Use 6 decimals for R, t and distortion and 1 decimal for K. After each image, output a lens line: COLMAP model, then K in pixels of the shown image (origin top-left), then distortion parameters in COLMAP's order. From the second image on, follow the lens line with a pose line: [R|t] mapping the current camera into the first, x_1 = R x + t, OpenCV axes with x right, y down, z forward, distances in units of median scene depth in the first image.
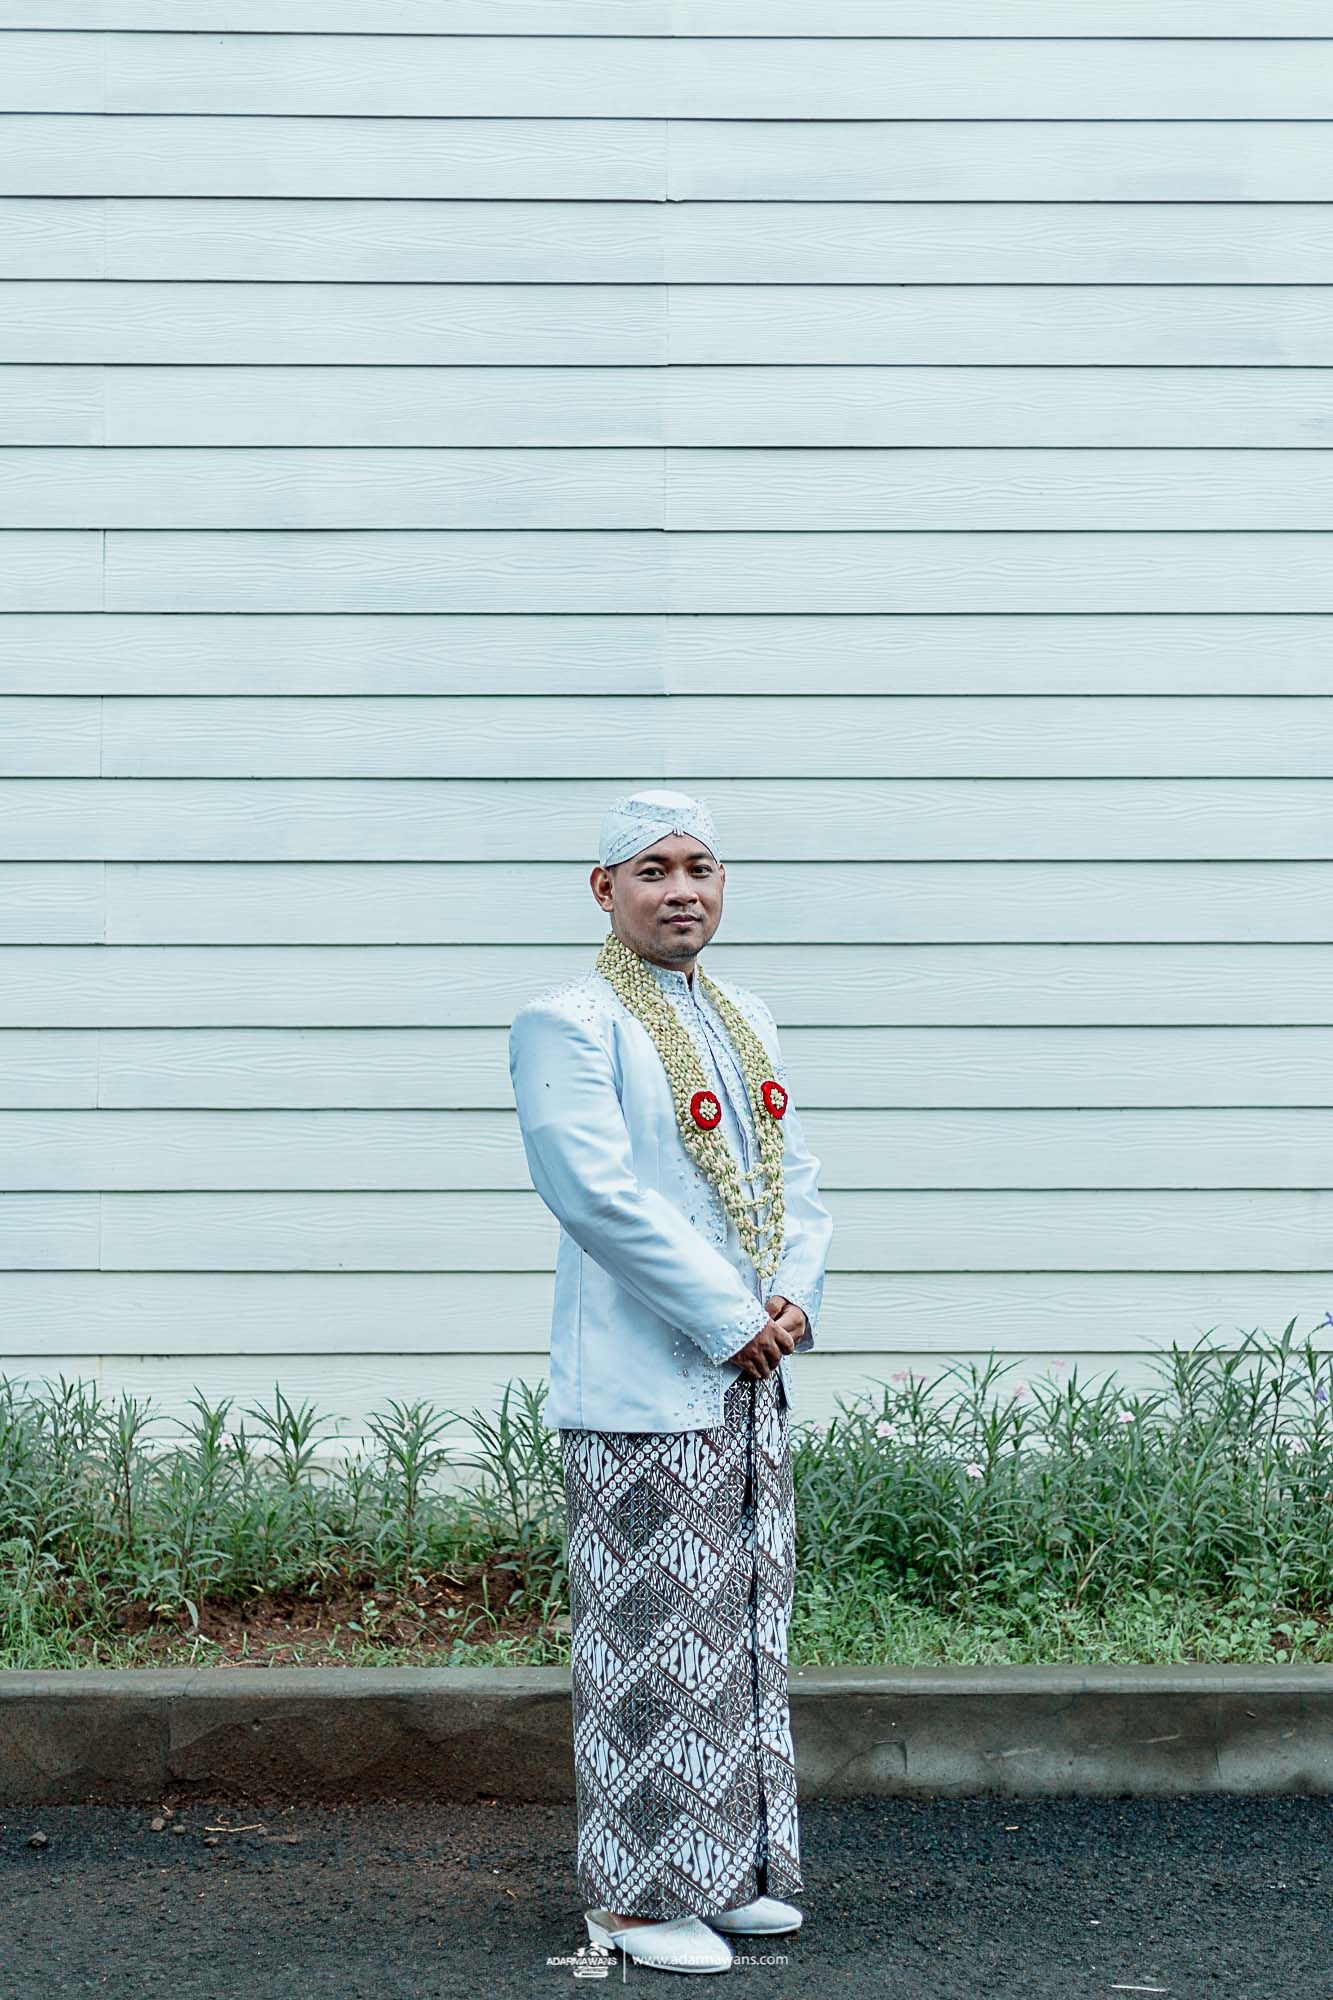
lens RADIAL K [[3160.4, 0, 667.8], [0, 3160.4, 1005.1], [0, 0, 1]] dist [0.102905, 0.000000]
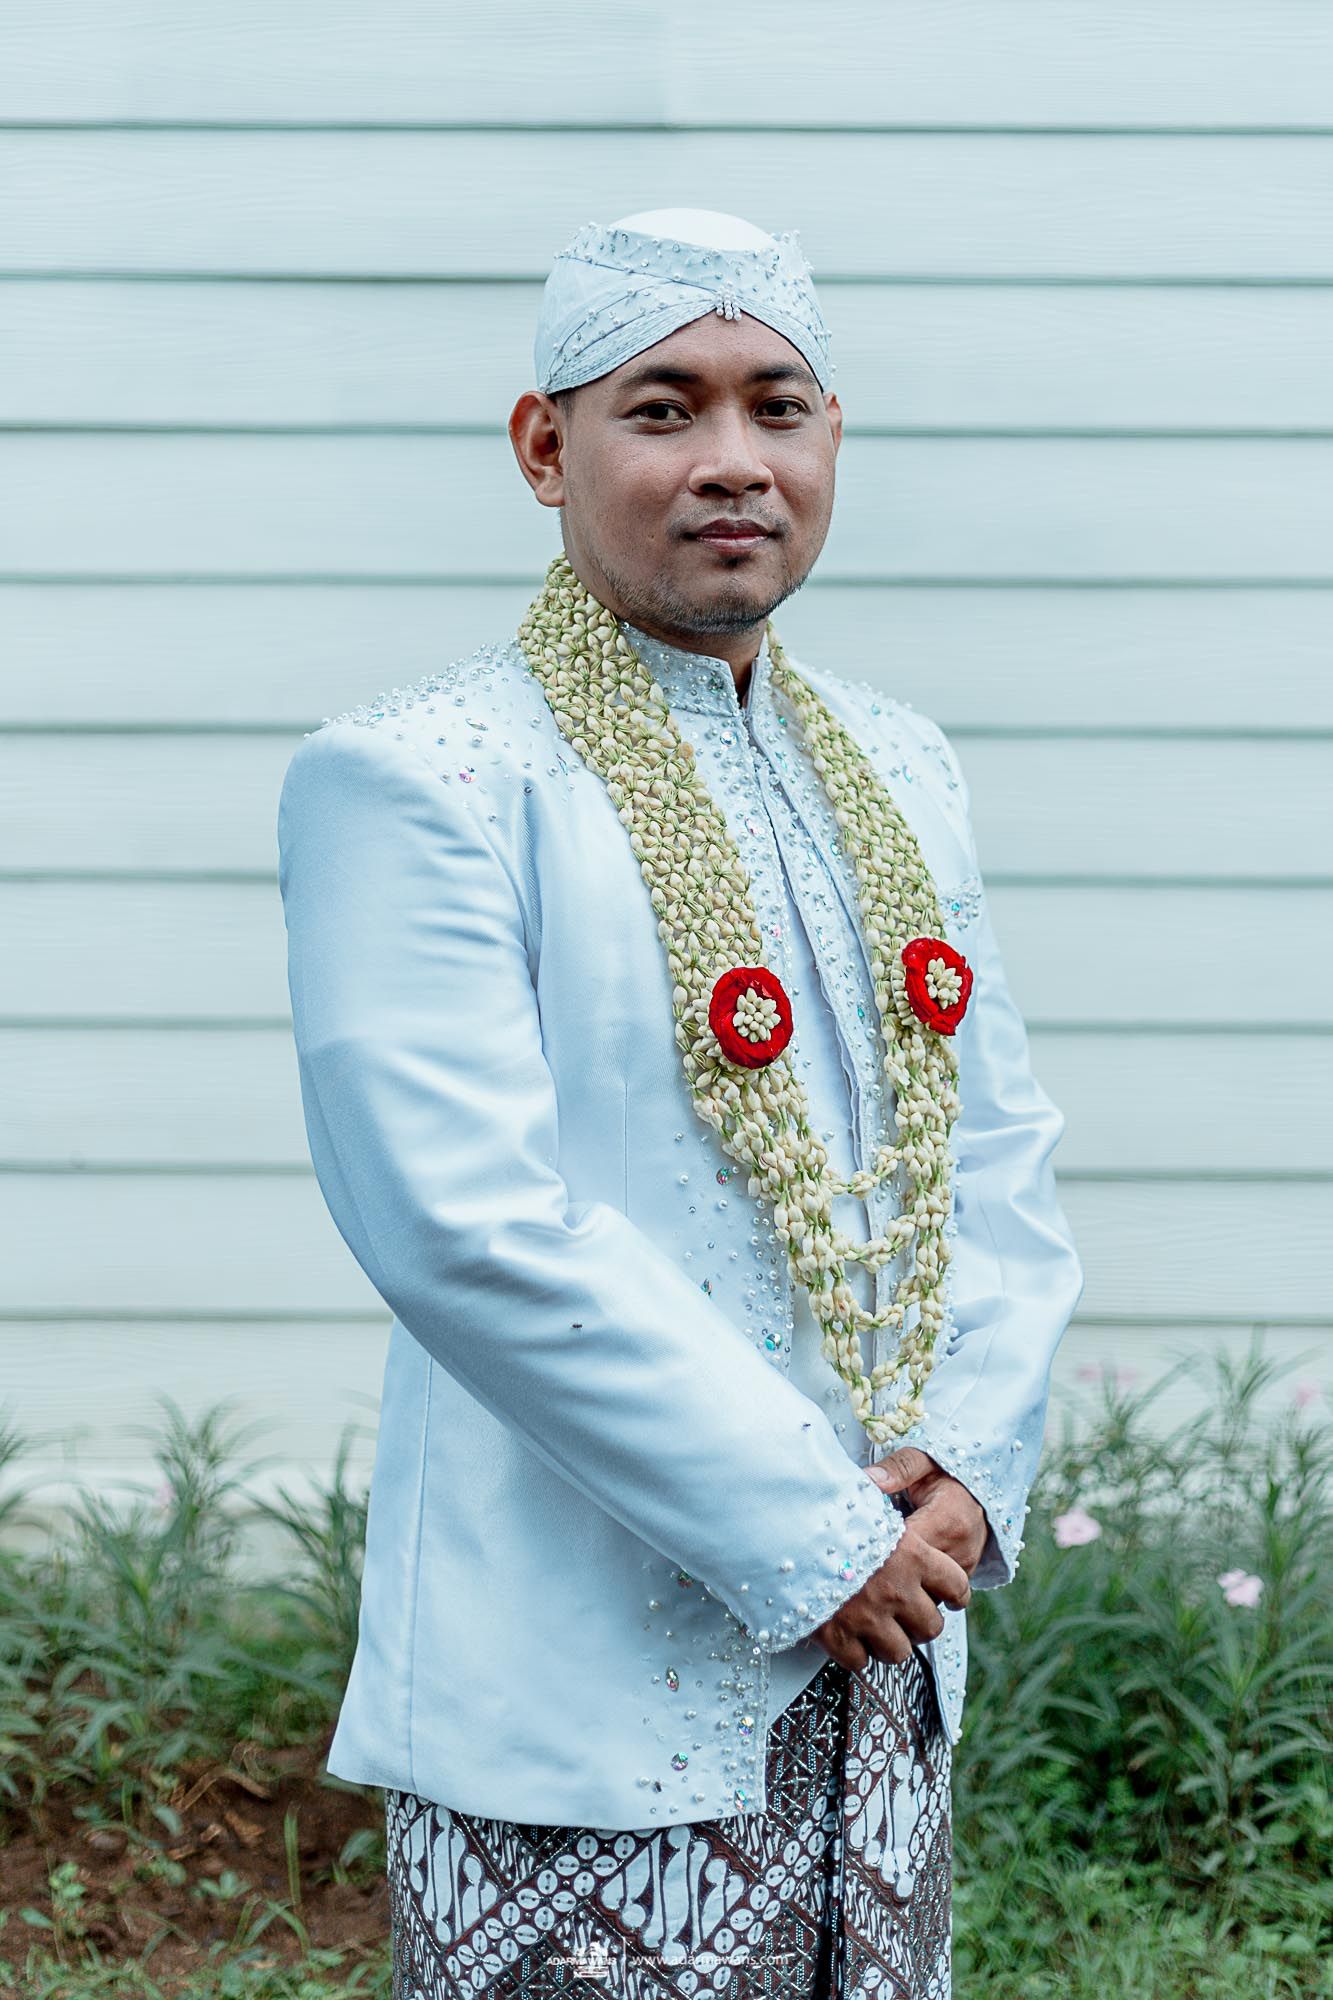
lens RADIAL K [[3160.4, 0, 658.2], [0, 3160.4, 953.9], [0, 0, 1]] dist [0.102905, 0.000000]
pose [[0.993580, 0.041960, -0.105062, 0.041558], [-0.032262, 0.995203, 0.092360, -0.010540], [0.108434, -0.088378, 0.990167, 0.607944]]
